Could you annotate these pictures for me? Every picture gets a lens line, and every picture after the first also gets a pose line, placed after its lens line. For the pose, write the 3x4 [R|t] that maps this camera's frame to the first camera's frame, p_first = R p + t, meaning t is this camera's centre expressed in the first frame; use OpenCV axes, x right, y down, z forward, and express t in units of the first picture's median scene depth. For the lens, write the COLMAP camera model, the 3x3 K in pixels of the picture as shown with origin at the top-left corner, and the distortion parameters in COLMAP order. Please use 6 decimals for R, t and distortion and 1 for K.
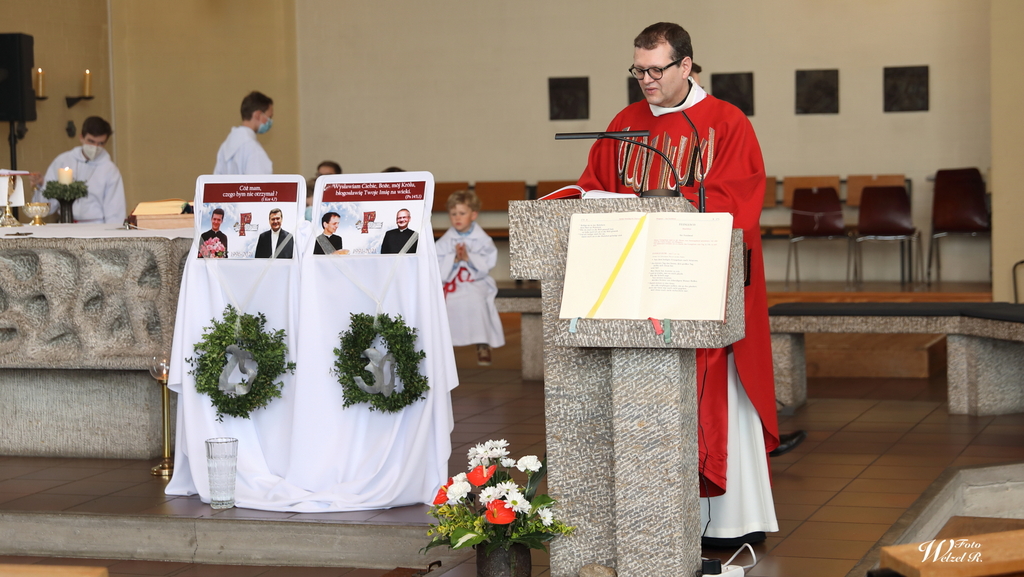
lens RADIAL K [[2037.6, 0, 540.5], [0, 2037.6, 246.0], [0, 0, 1]] dist [0.195228, -0.169841]
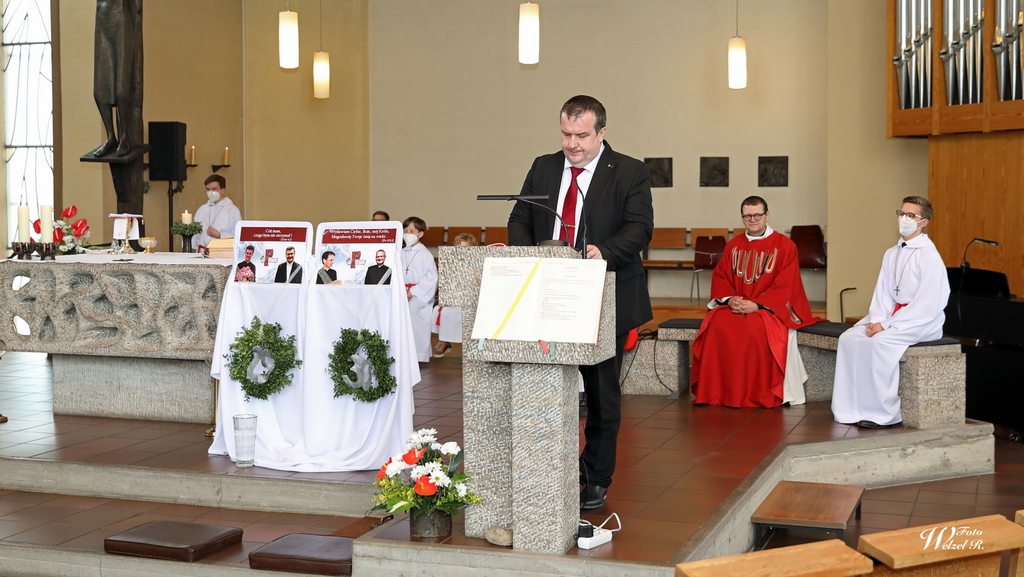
lens RADIAL K [[1289.0, 0, 570.1], [0, 1289.0, 246.6], [0, 0, 1]] dist [-0.004934, 0.056669]
pose [[0.999729, 0.020666, 0.010749, 0.047467], [-0.020495, 0.999665, -0.015777, -0.008522], [-0.011072, 0.015553, 0.999818, 0.140082]]
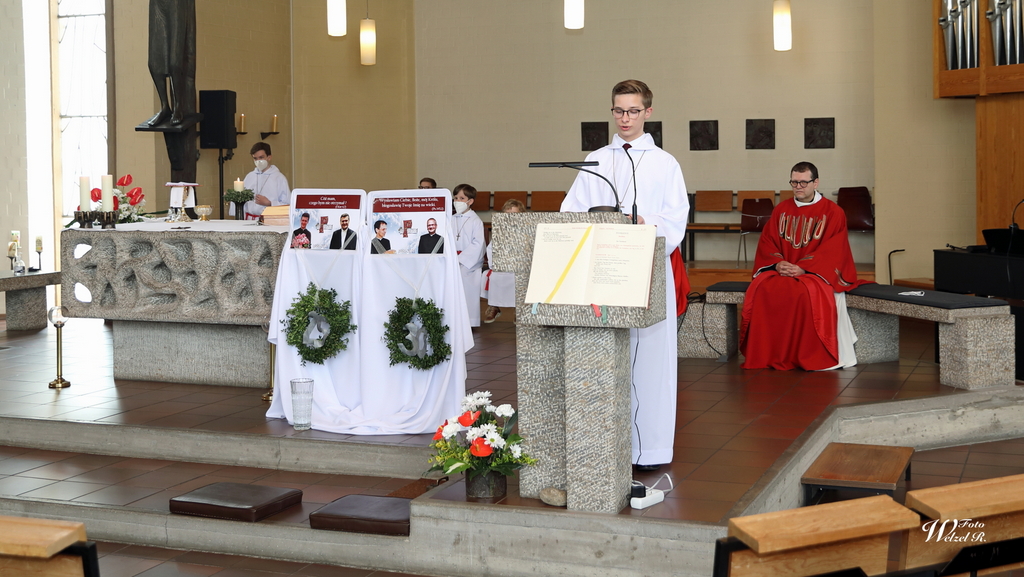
lens RADIAL K [[1300.8, 0, 572.5], [0, 1300.8, 190.6], [0, 0, 1]] dist [-0.014337, 0.036595]
pose [[0.999690, 0.012322, -0.021630, 0.044079], [-0.012964, 0.999472, -0.029784, -0.009652], [0.021251, 0.030055, 0.999322, 0.119723]]
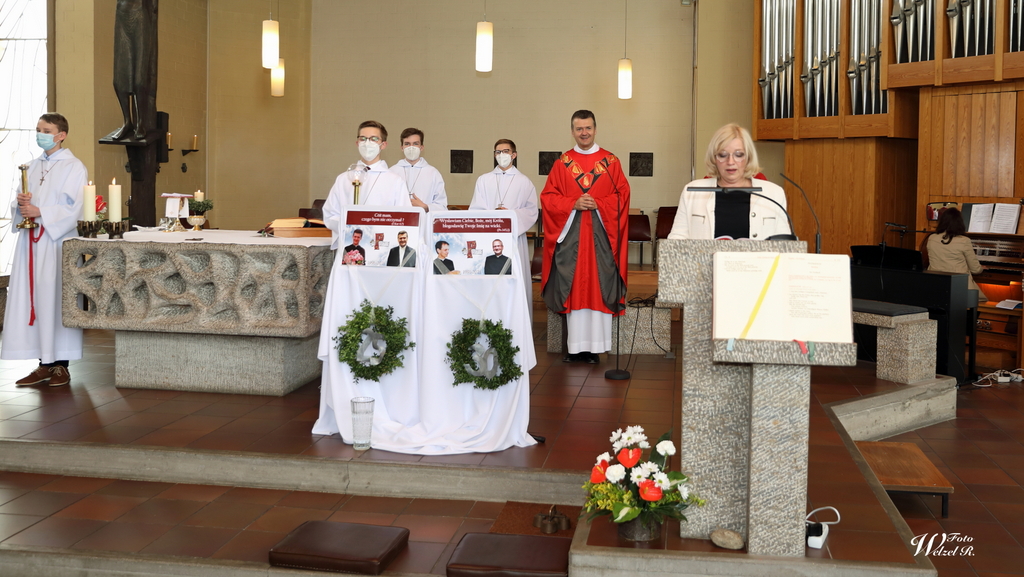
lens RADIAL K [[925.0, 0, 569.2], [0, 925.0, 212.4], [0, 0, 1]] dist [-0.069180, 0.092622]
pose [[0.977954, 0.031254, 0.206469, -0.149035], [-0.026825, 0.999347, -0.024217, -0.018615], [-0.207091, 0.018145, 0.978153, 0.364007]]
